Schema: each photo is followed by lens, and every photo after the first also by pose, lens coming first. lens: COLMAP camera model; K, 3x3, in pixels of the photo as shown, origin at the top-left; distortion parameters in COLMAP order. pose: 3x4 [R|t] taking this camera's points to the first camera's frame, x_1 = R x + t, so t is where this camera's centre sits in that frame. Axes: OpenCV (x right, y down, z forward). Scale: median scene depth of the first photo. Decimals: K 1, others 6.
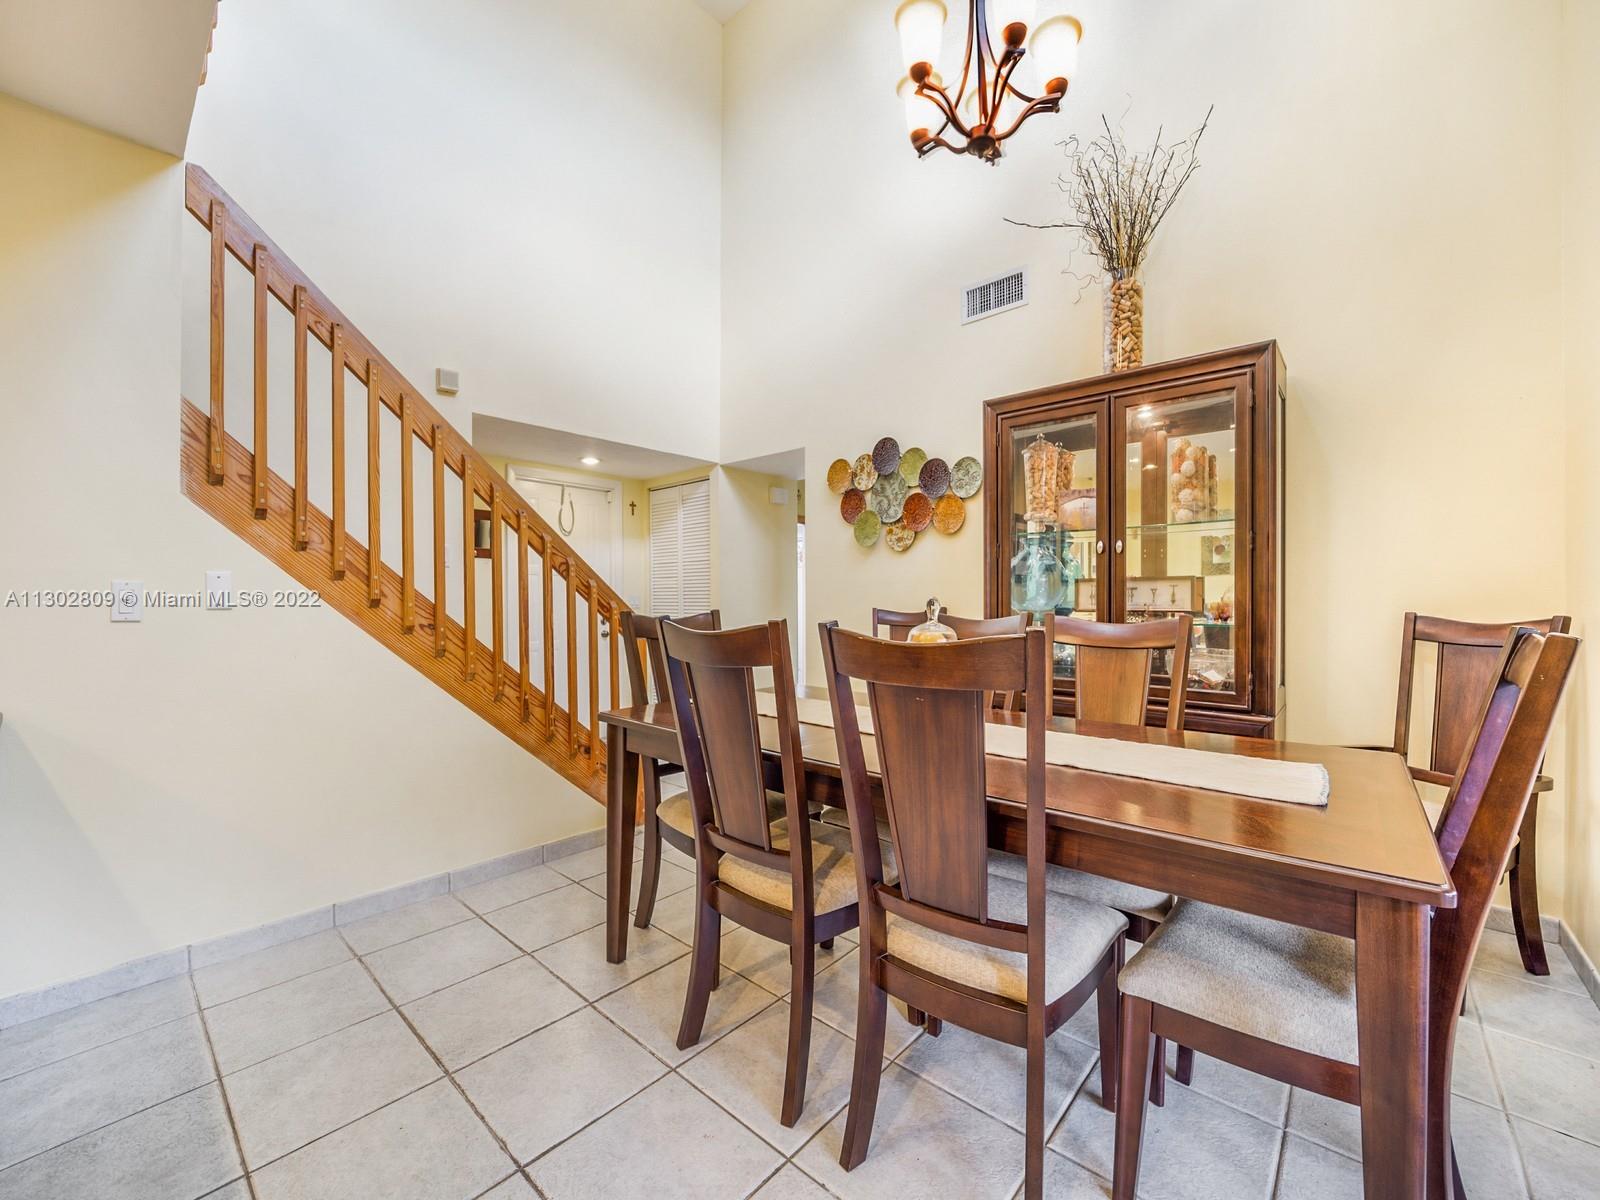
lens RADIAL K [[649.2, 0, 794.0], [0, 649.2, 604.1], [0, 0, 1]] dist [-0.003366, -0.000469]
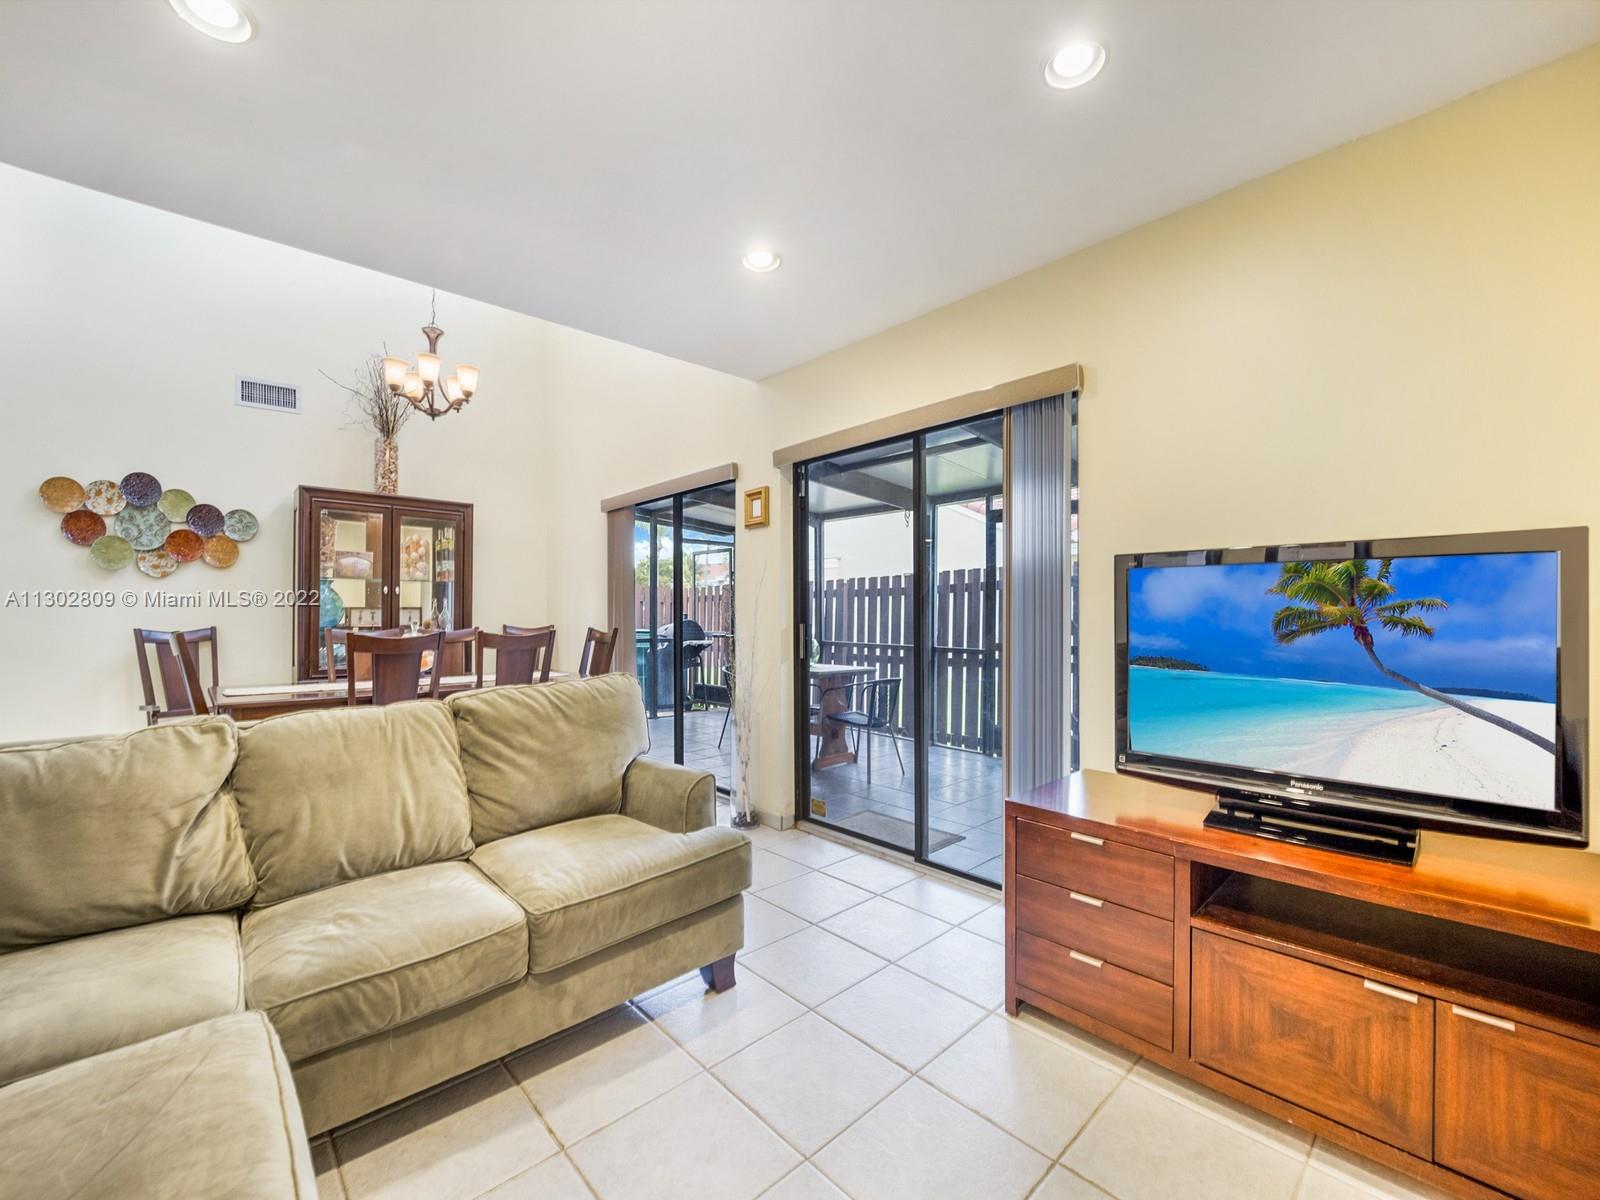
lens RADIAL K [[649.2, 0, 795.6], [0, 649.2, 608.0], [0, 0, 1]] dist [-0.003366, -0.000469]
pose [[0.080843, 0.010791, 0.996668, -0.851836], [0.006464, 0.999915, -0.011350, -0.008075], [-0.996706, 0.007360, 0.080766, -0.186792]]
